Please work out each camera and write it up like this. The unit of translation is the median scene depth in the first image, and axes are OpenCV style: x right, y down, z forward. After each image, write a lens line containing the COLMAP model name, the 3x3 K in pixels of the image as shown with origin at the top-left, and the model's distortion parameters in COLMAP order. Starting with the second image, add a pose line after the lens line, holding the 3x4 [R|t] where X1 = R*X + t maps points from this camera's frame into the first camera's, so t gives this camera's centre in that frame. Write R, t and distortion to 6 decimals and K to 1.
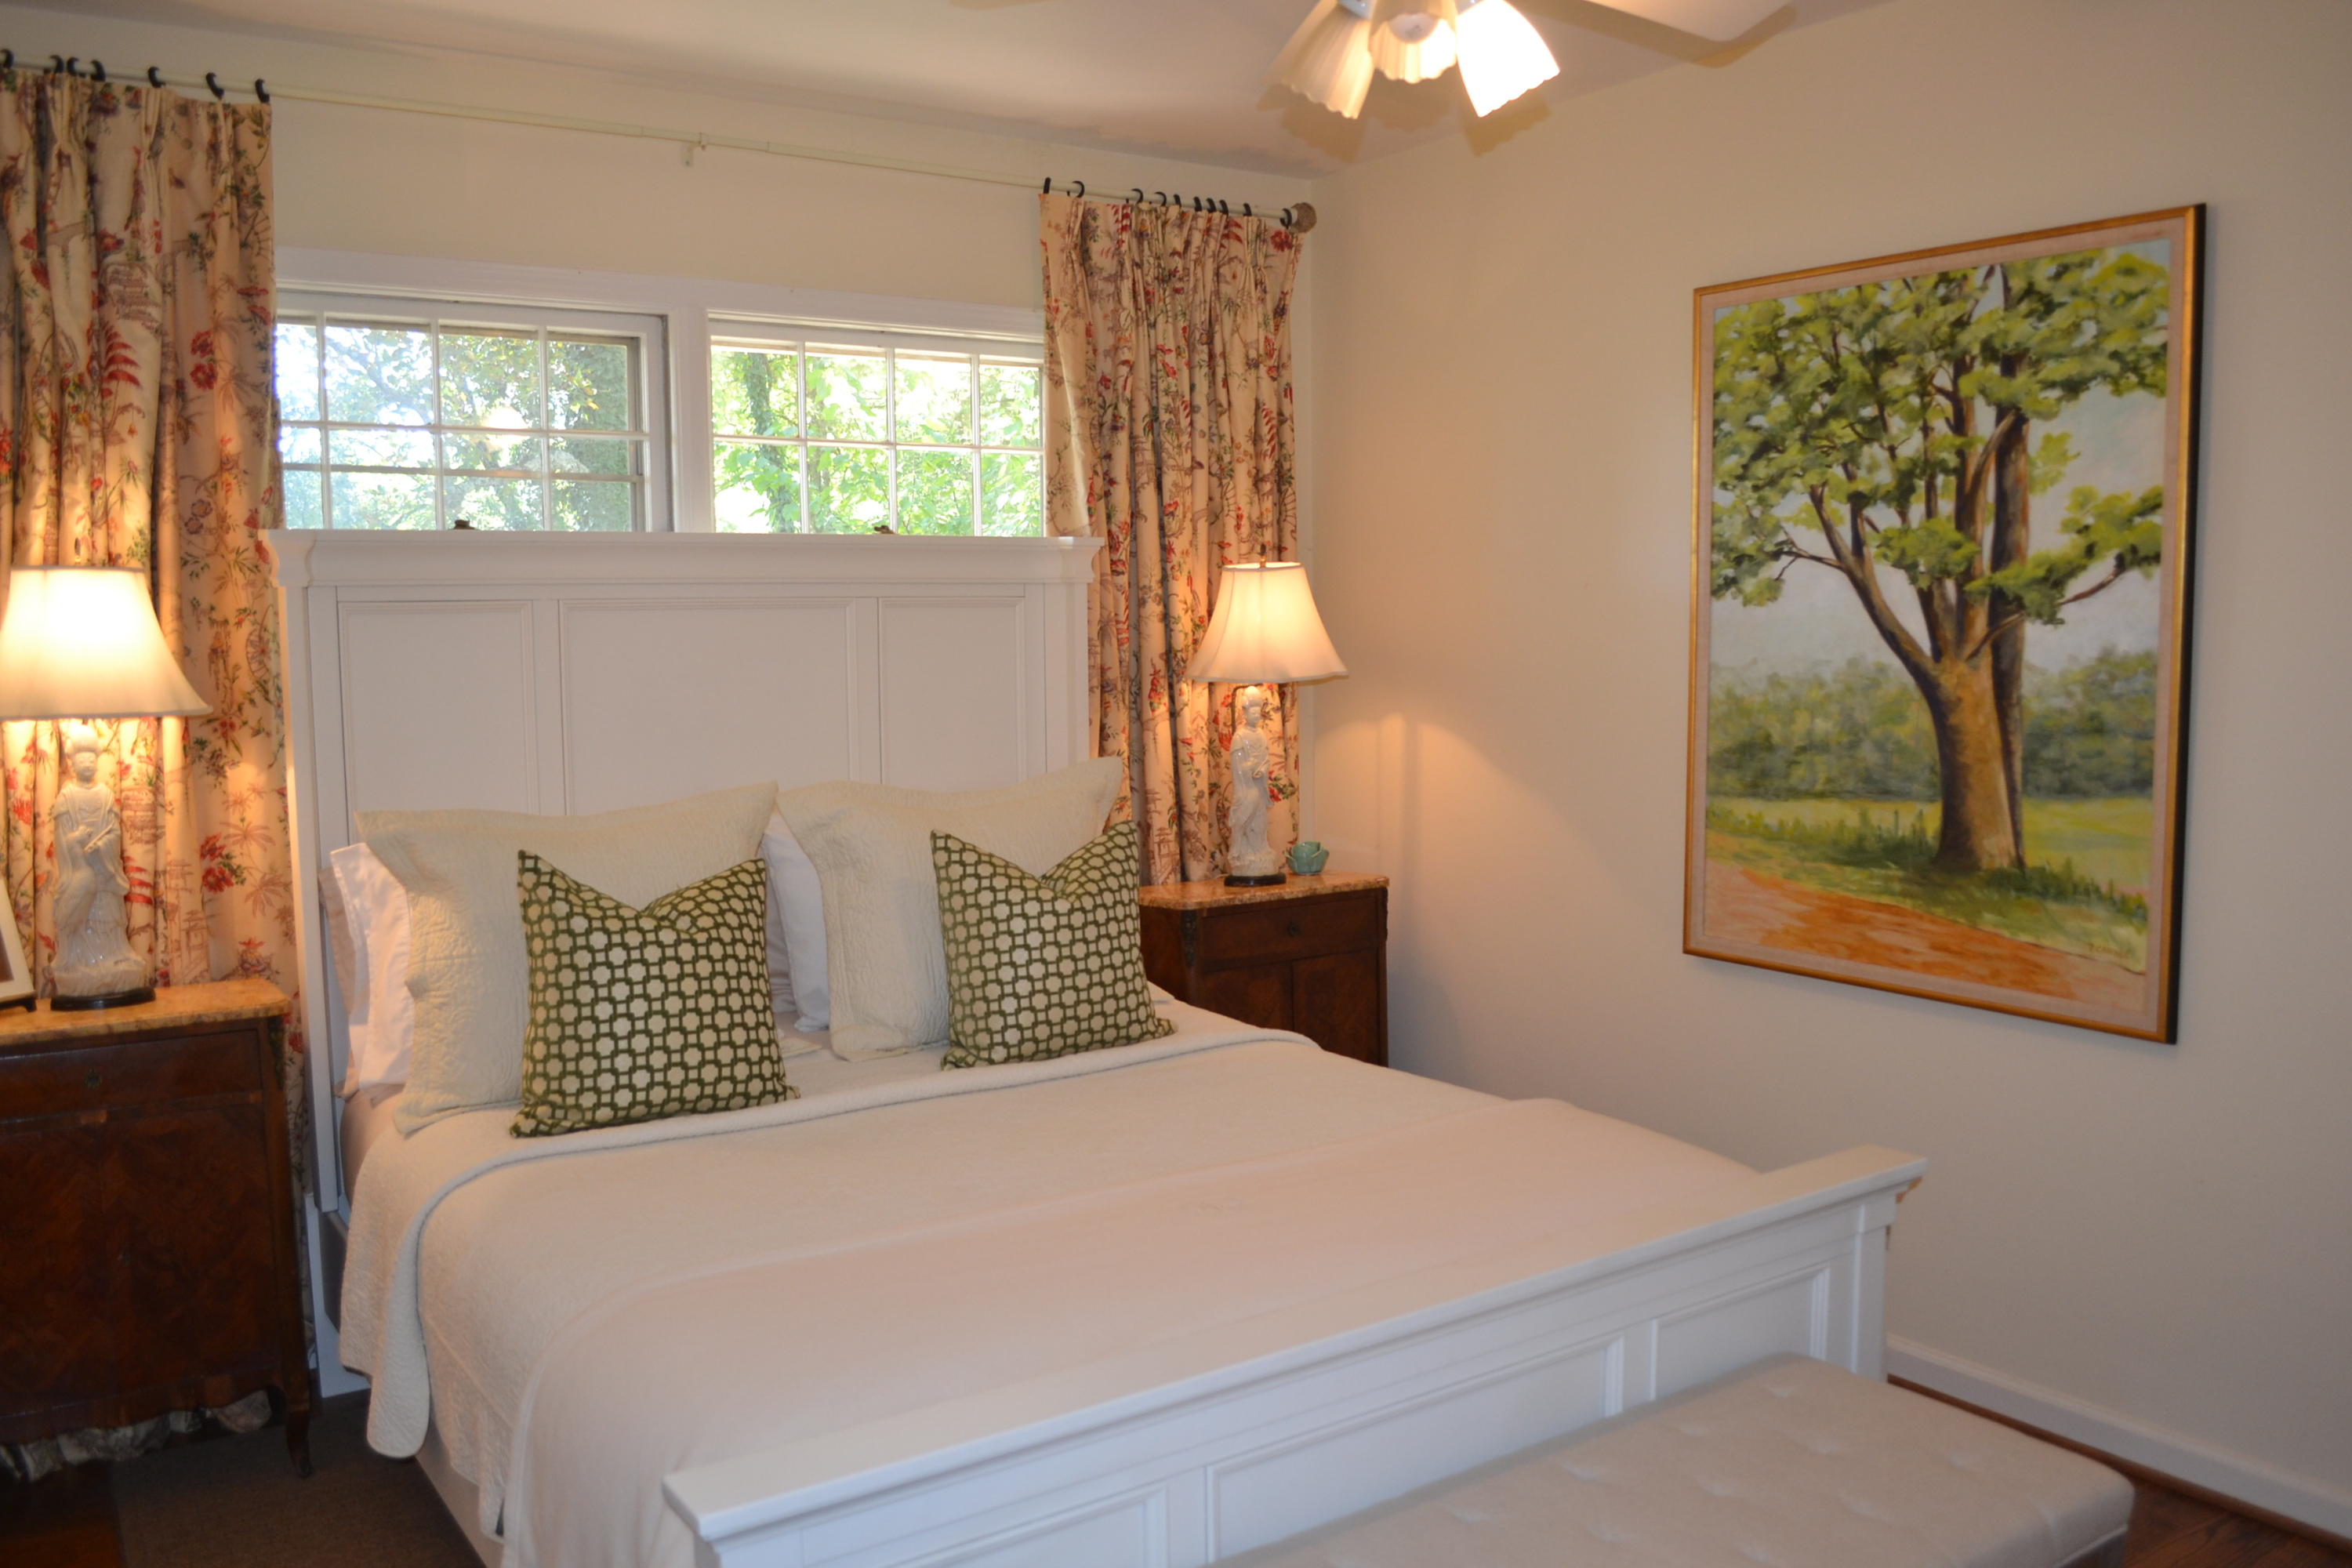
lens RADIAL K [[1843.3, 0, 1140.2], [0, 1843.3, 796.9], [0, 0, 1]] dist [-0.086698, 0.006218]
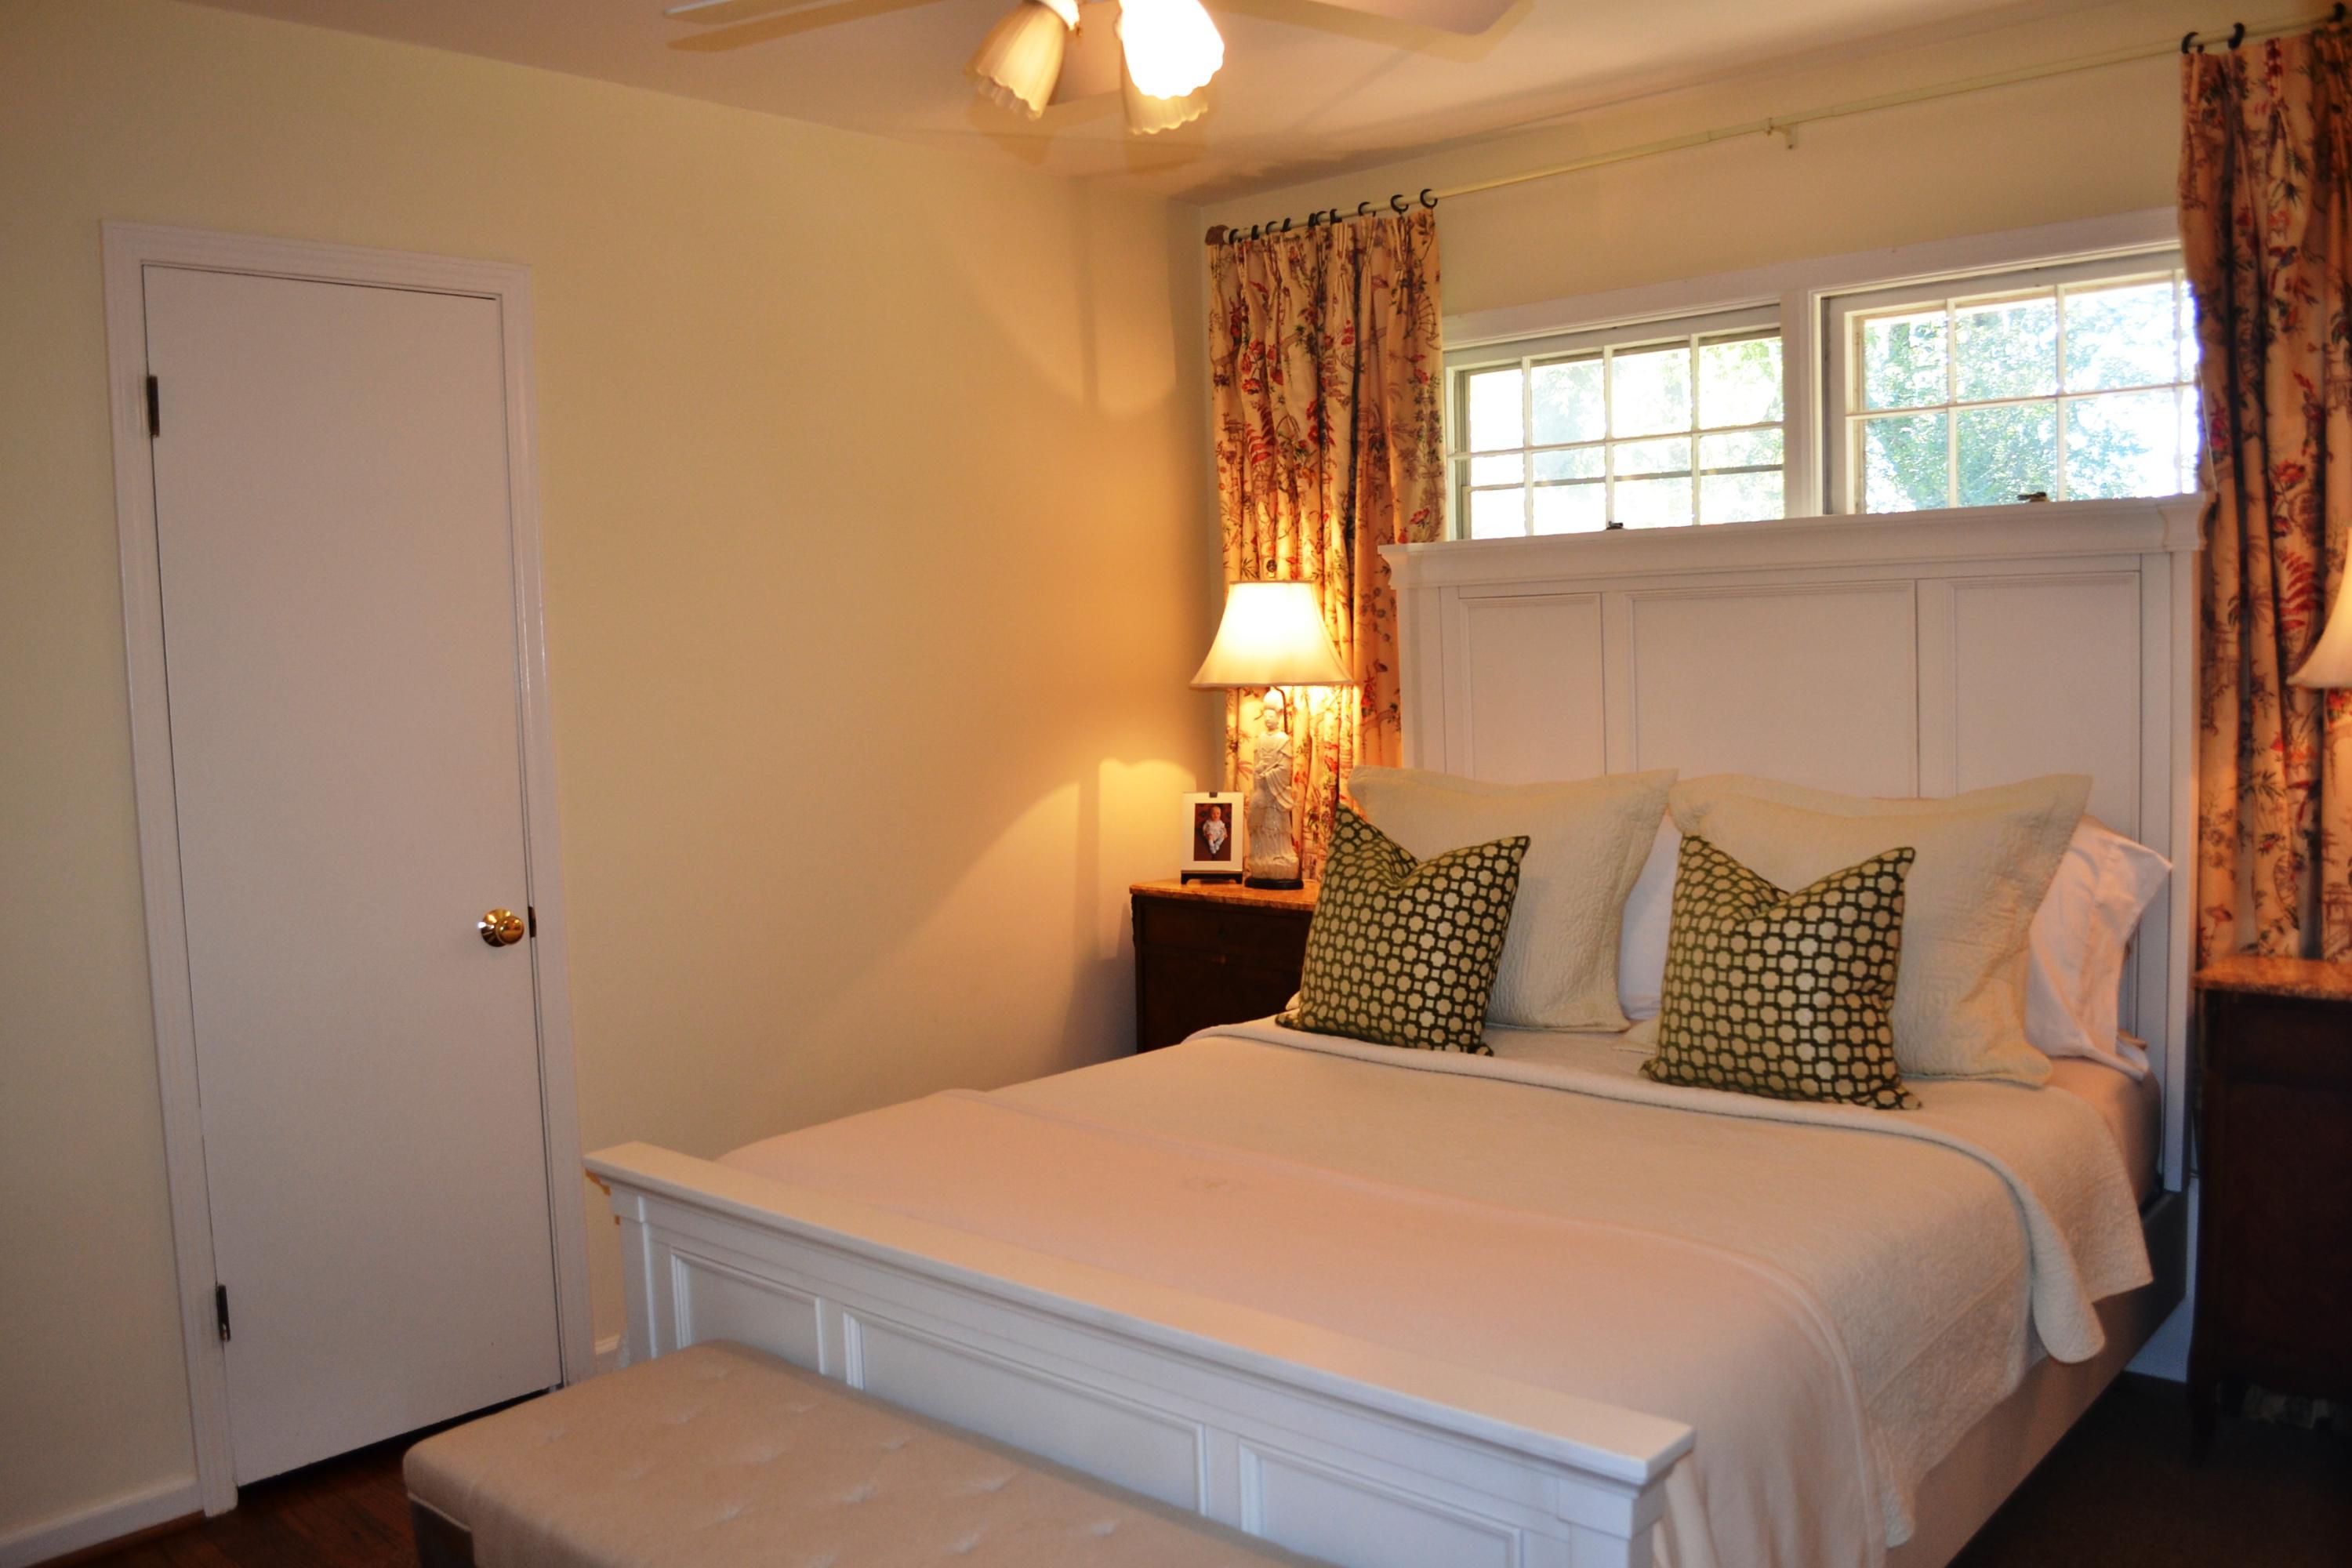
lens RADIAL K [[1843.3, 0, 1140.2], [0, 1843.3, 796.9], [0, 0, 1]] dist [-0.086698, 0.006218]
pose [[0.247964, 0.087489, -0.964811, 0.754413], [-0.059271, 0.995418, 0.075032, -0.056051], [0.966954, 0.038581, 0.252013, 0.491412]]
